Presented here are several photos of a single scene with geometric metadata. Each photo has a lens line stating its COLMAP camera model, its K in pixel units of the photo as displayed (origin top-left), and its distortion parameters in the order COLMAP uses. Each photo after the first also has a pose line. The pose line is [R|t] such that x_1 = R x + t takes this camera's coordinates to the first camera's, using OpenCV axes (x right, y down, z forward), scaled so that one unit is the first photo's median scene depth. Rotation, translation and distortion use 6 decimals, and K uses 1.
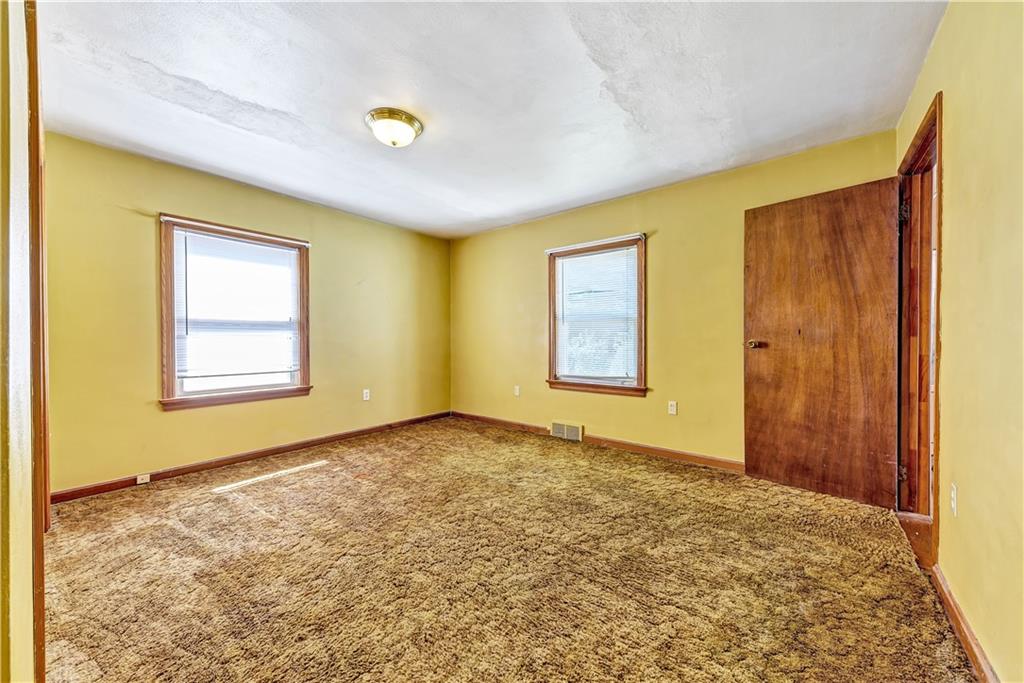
lens RADIAL K [[371.2, 0, 506.0], [0, 371.2, 339.3], [0, 0, 1]] dist [0.005120, -0.000604]
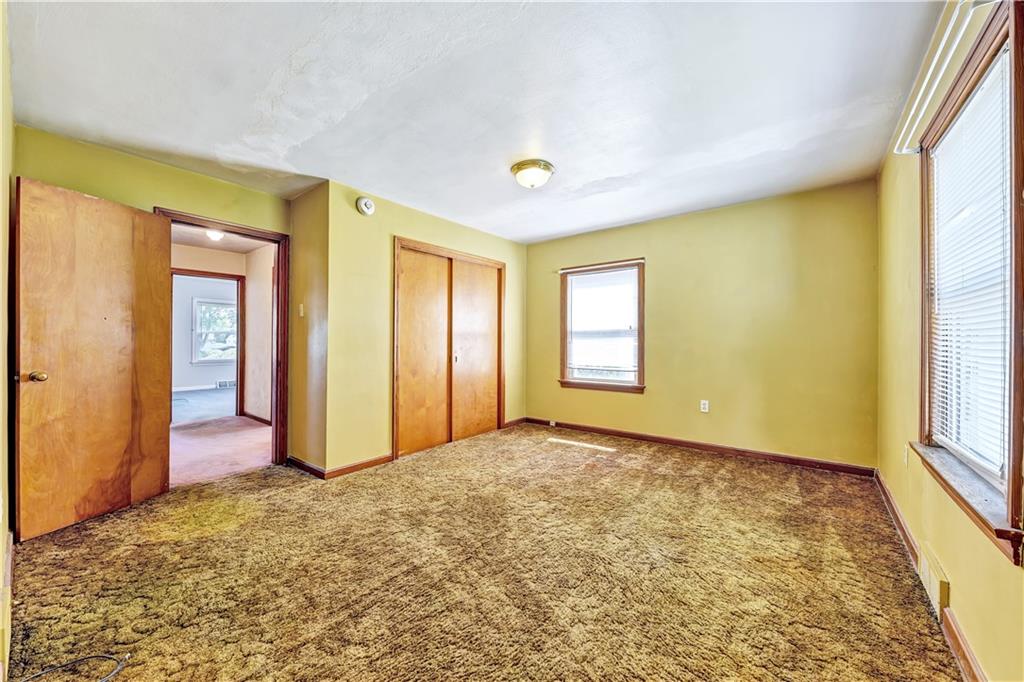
lens RADIAL K [[371.2, 0, 508.0], [0, 371.2, 341.8], [0, 0, 1]] dist [0.005120, -0.000604]
pose [[0.019413, 0.000173, -0.999812, 0.626818], [0.000014, 1.000000, 0.000173, -0.009021], [0.999812, -0.000017, 0.019413, 0.611573]]
